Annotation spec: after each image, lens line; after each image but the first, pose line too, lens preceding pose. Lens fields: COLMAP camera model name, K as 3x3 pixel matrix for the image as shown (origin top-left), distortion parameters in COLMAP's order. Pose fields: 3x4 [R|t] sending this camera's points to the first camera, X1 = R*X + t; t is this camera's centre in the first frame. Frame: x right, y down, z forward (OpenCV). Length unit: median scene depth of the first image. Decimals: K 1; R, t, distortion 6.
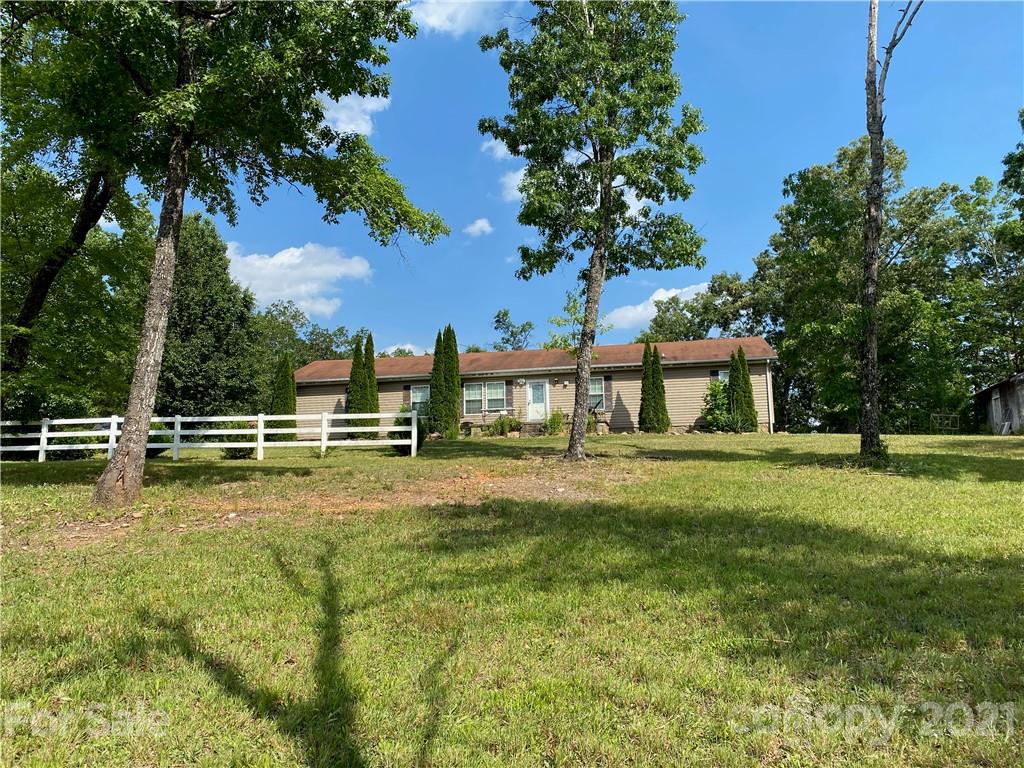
lens RADIAL K [[779.4, 0, 517.3], [0, 779.4, 371.7], [0, 0, 1]] dist [0.042640, -0.046087]
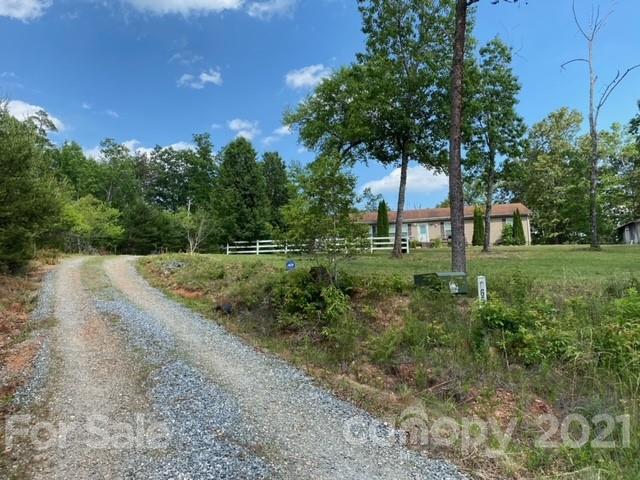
lens RADIAL K [[487.1, 0, 323.3], [0, 487.1, 232.3], [0, 0, 1]] dist [0.042640, -0.046087]
pose [[0.999853, -0.007966, 0.015157, -0.284849], [0.007540, 0.999582, 0.027897, -0.005482], [-0.015373, -0.027779, 0.999496, -0.402223]]
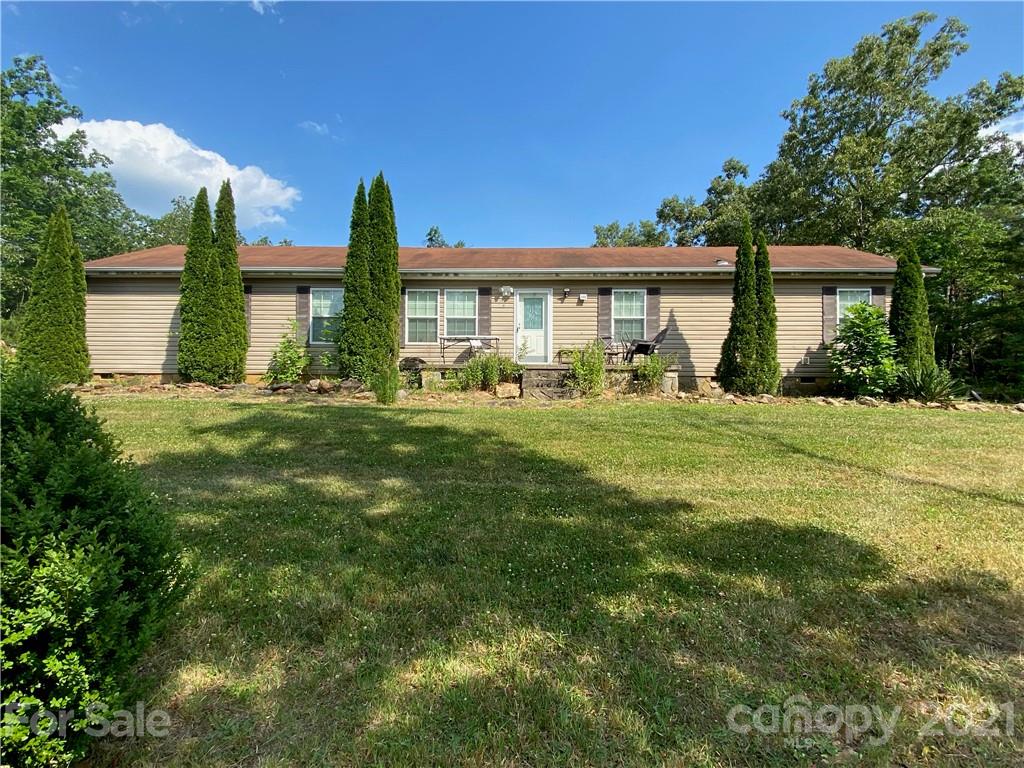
lens RADIAL K [[548.8, 0, 512.0], [0, 548.8, 384.0], [0, 0, 1]] dist [0.060959, 0.000090]
pose [[0.987134, 0.029097, 0.157222, -0.054408], [-0.051255, 0.988996, 0.138776, 0.024987], [-0.151454, -0.145049, 0.977764, 0.595792]]
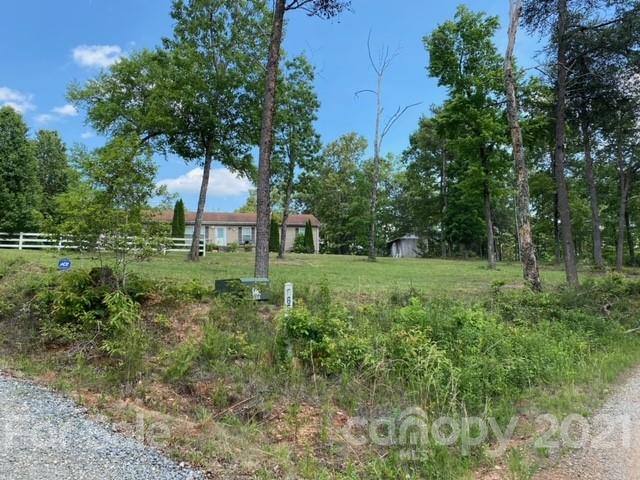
lens RADIAL K [[487.1, 0, 323.3], [0, 487.1, 232.3], [0, 0, 1]] dist [0.042640, -0.046087]
pose [[0.907569, 0.059065, 0.415728, -0.286296], [-0.067983, 0.997664, 0.006669, -0.003368], [-0.414363, -0.034315, 0.909465, -0.378028]]
